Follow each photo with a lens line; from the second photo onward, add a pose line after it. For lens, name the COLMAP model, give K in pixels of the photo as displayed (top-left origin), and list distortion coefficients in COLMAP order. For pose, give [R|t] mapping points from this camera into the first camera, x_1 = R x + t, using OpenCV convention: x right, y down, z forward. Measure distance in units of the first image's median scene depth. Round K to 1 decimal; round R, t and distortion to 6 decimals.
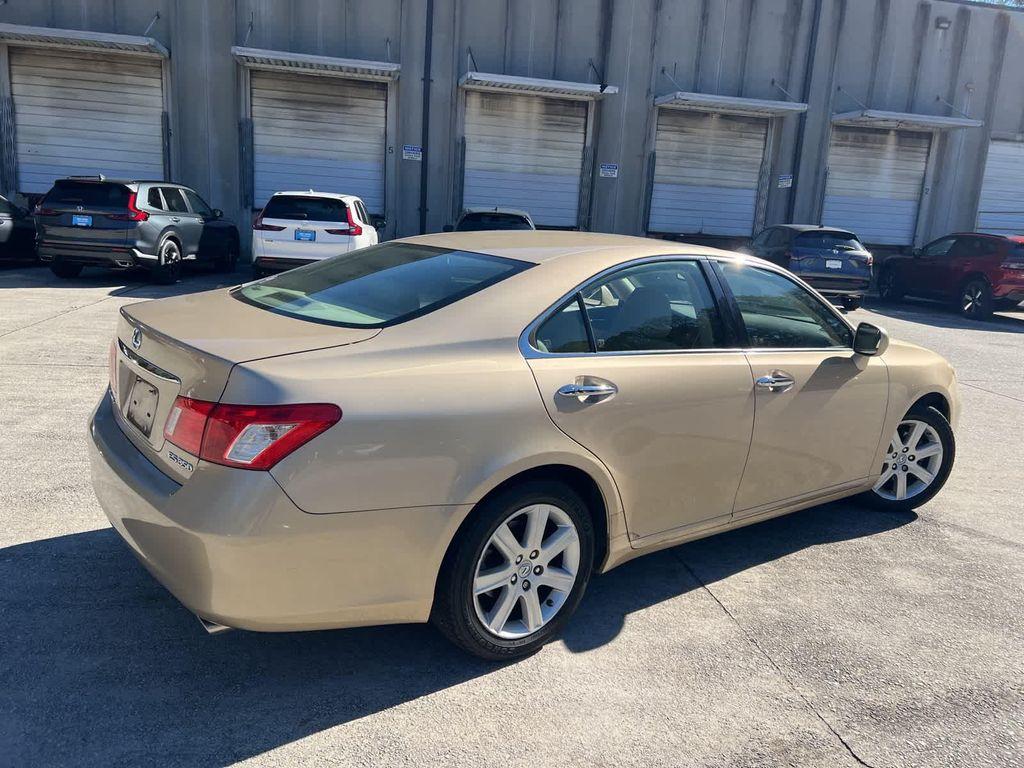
lens RADIAL K [[776.8, 0, 522.0], [0, 776.8, 388.3], [0, 0, 1]] dist [0.049625, -0.057980]
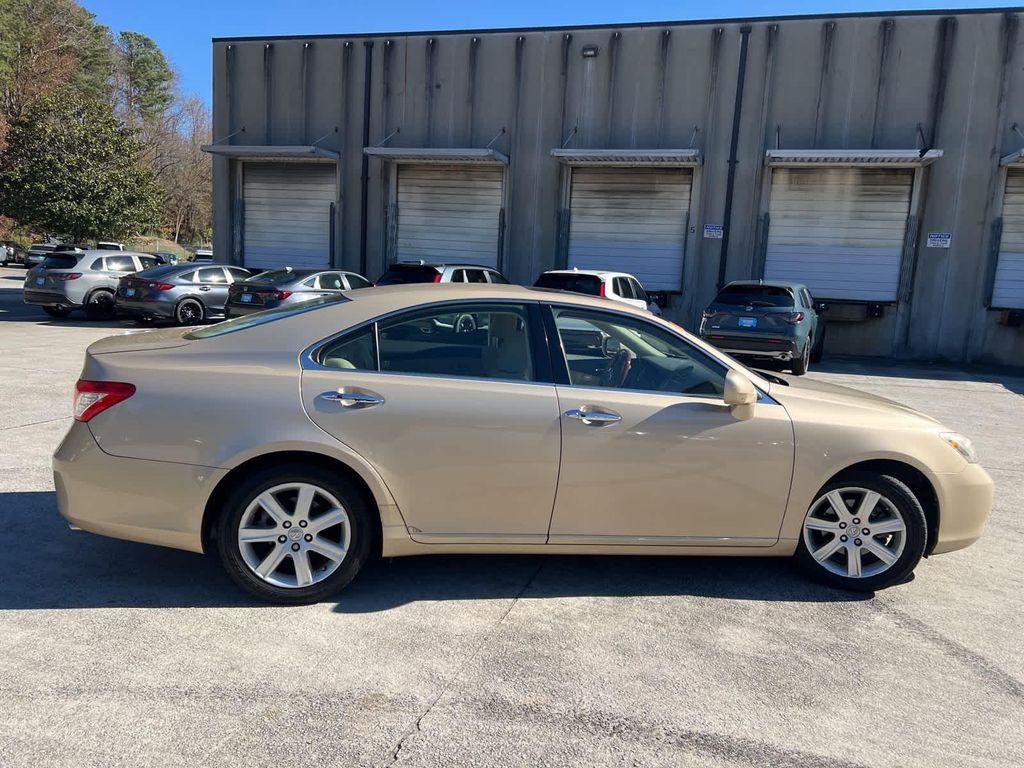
lens RADIAL K [[776.8, 0, 508.4], [0, 776.8, 390.8], [0, 0, 1]] dist [0.049625, -0.057980]
pose [[0.879549, 0.052461, -0.472908, 0.163746], [-0.099271, 0.992263, -0.074558, 0.010914], [0.465337, 0.112524, 0.877952, 0.002346]]
